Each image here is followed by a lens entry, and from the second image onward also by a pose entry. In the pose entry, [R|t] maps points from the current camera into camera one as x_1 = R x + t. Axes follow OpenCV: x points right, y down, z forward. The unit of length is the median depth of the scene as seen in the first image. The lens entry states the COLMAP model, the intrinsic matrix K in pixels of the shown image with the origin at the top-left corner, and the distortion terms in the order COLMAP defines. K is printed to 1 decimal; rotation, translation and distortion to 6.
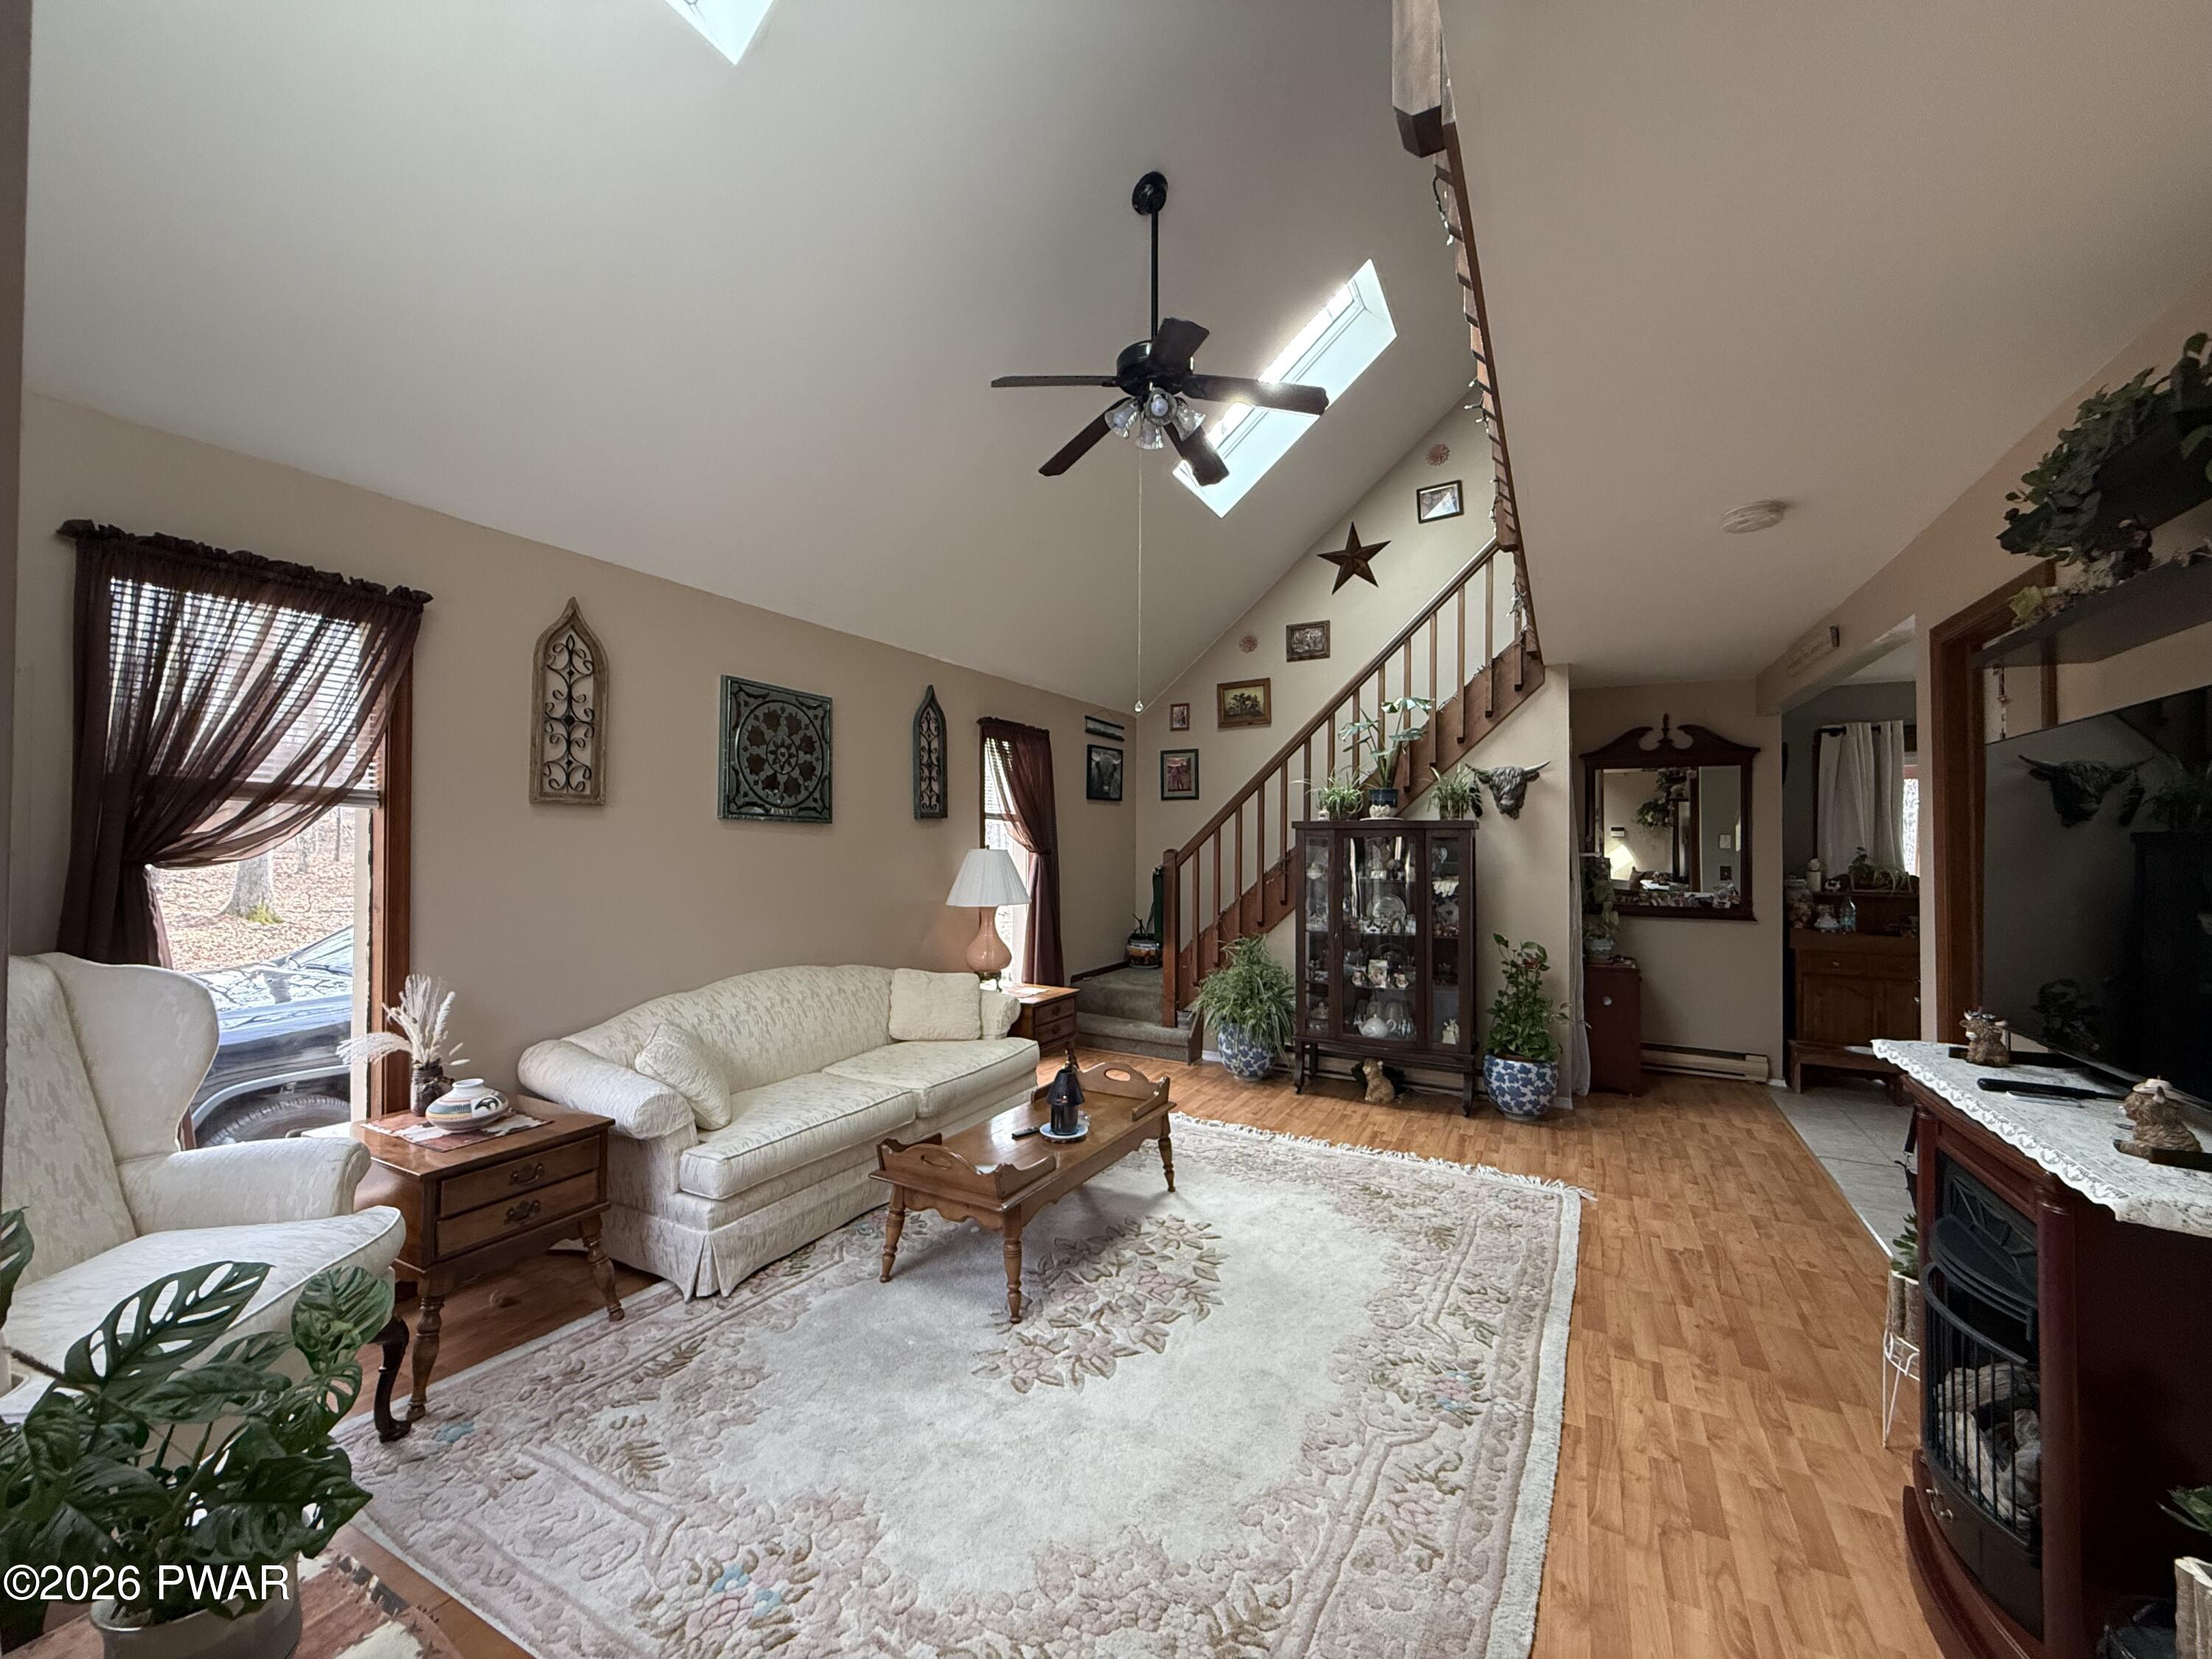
lens RADIAL K [[879.0, 0, 1101.0], [0, 879.0, 831.3], [0, 0, 1]] dist [-0.001009, 0.000191]
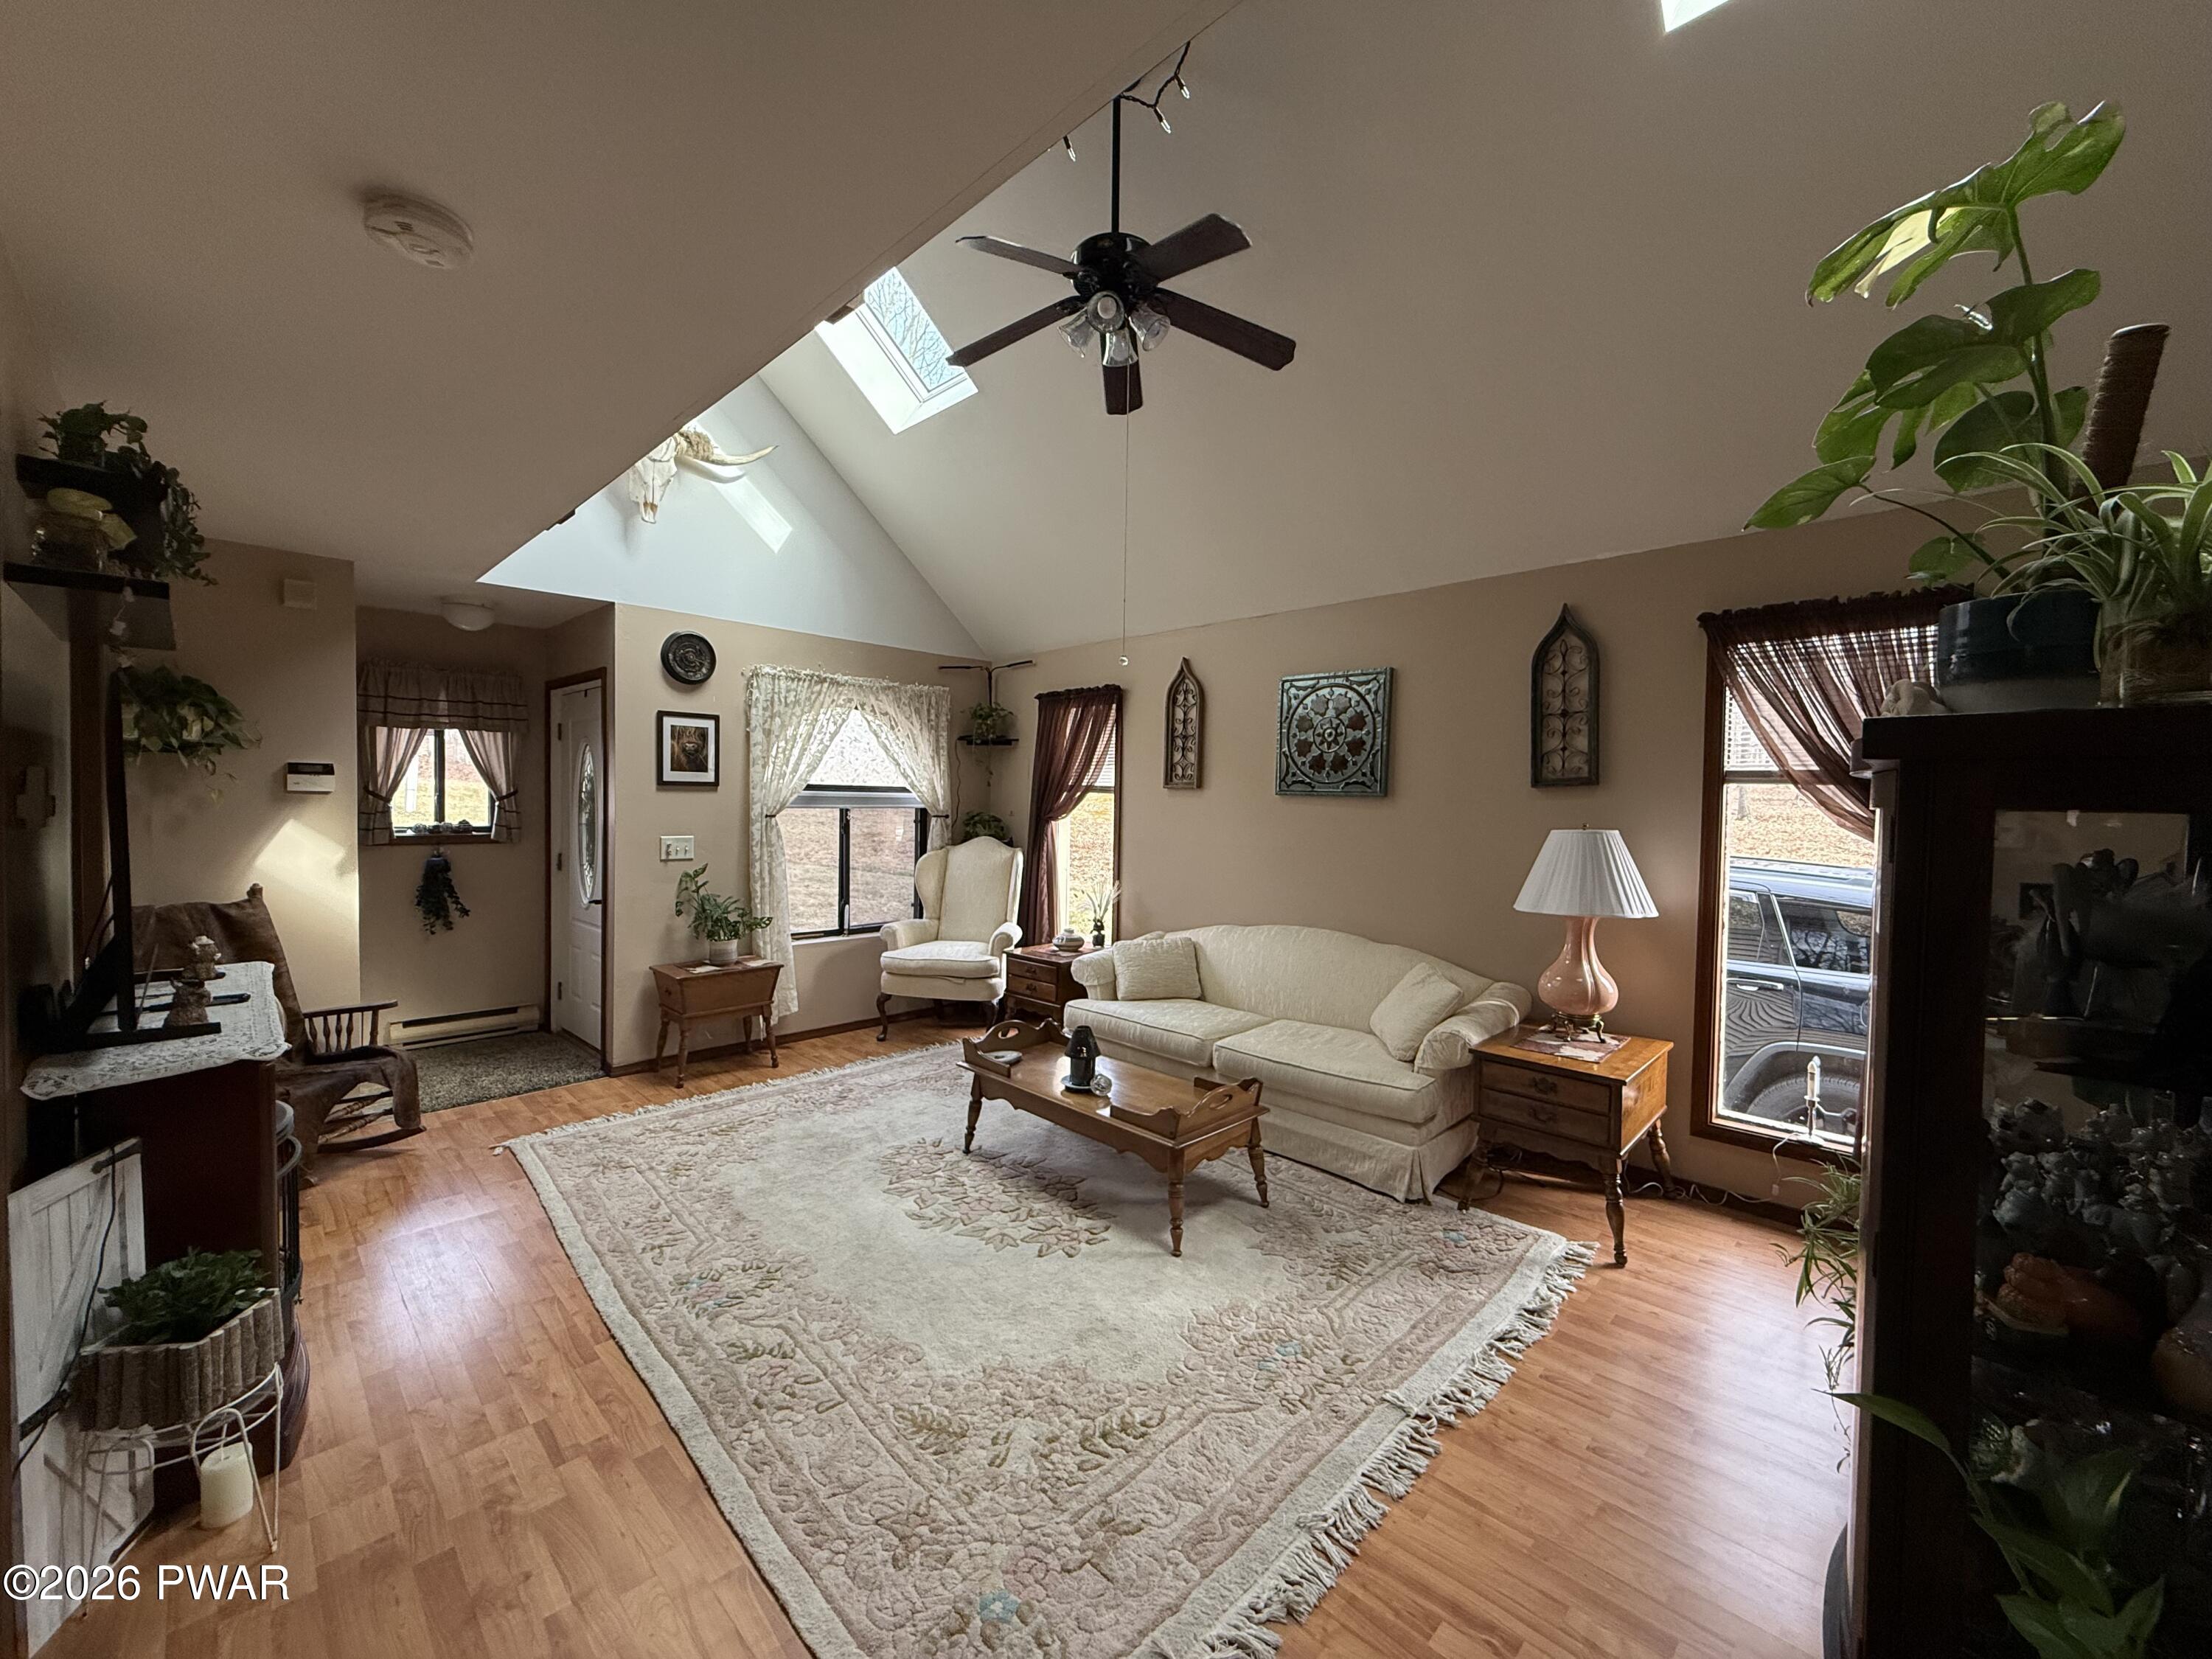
lens RADIAL K [[879.0, 0, 1101.4], [0, 879.0, 832.3], [0, 0, 1]] dist [-0.001009, 0.000191]
pose [[-0.281425, 0.021938, -0.959332, 0.757087], [-0.002941, 0.999714, 0.023724, 0.008327], [0.959579, 0.009498, -0.281280, 1.026635]]
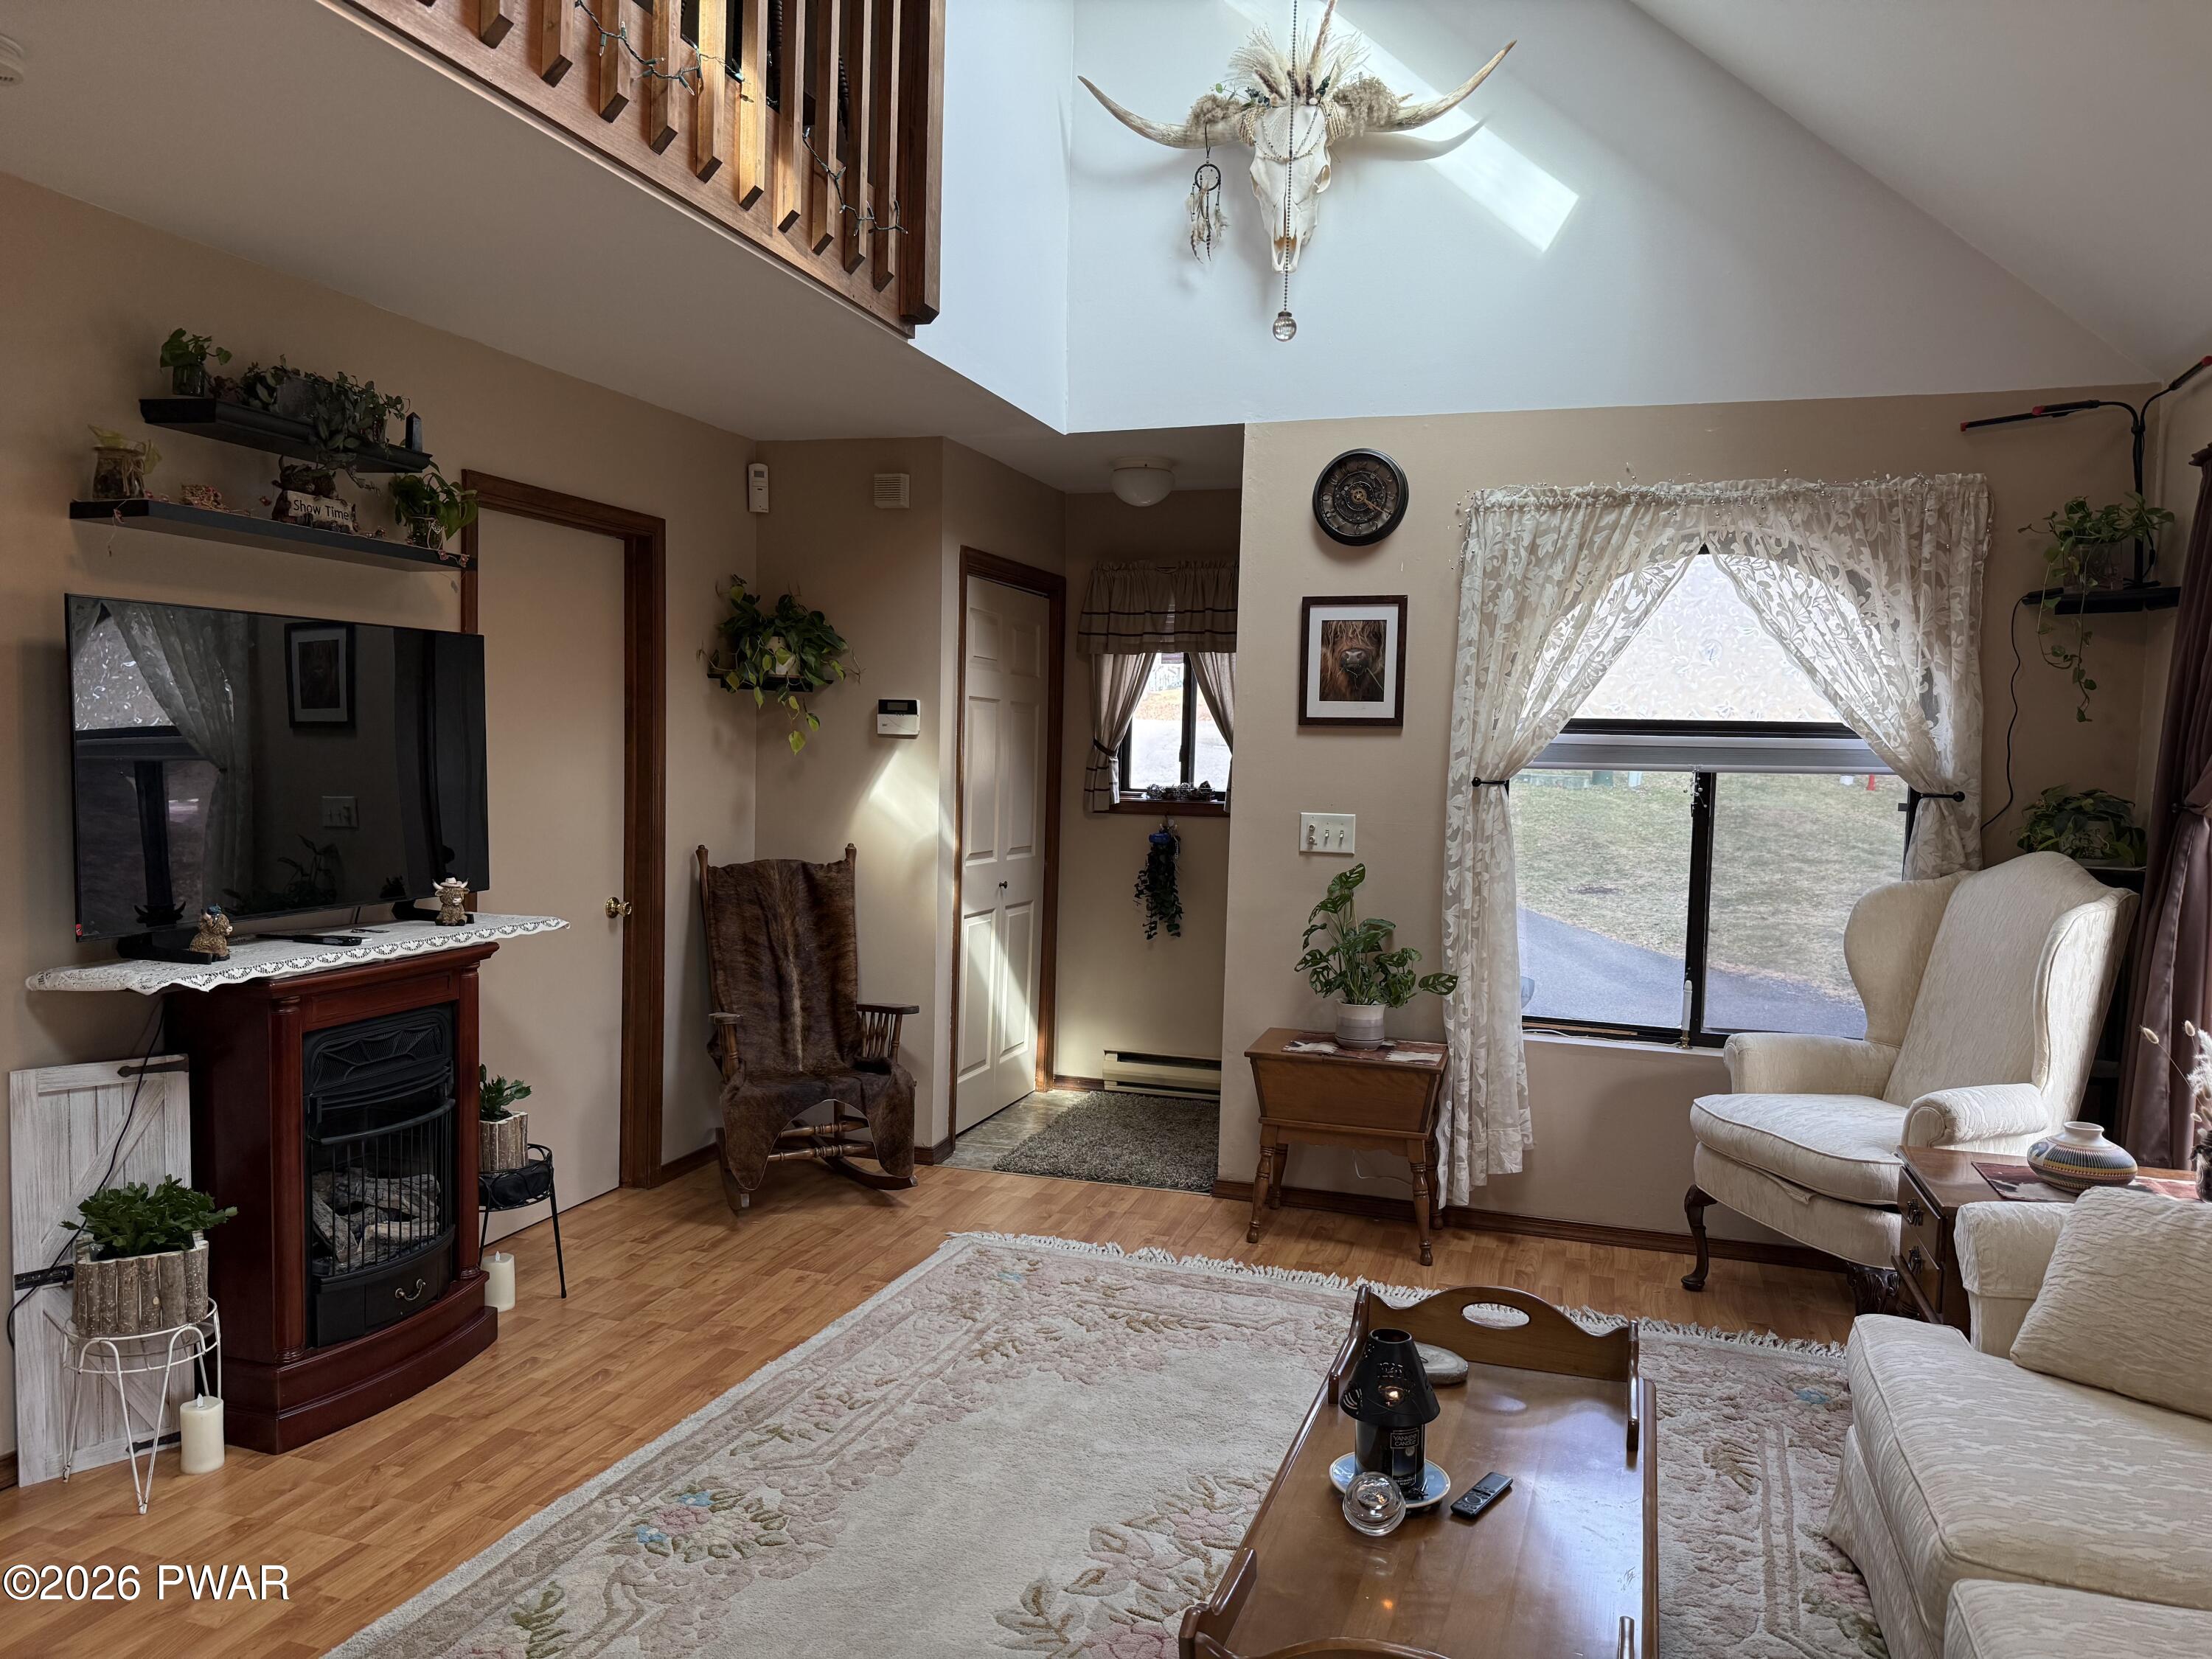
lens RADIAL K [[1546.9, 0, 1111.3], [0, 1546.9, 842.1], [0, 0, 1]] dist [0.051905, -0.068534]
pose [[-0.983069, -0.019178, -0.182230, 0.169425], [-0.028042, 0.998539, 0.046189, 0.015243], [0.181078, 0.050517, -0.982170, 1.291740]]
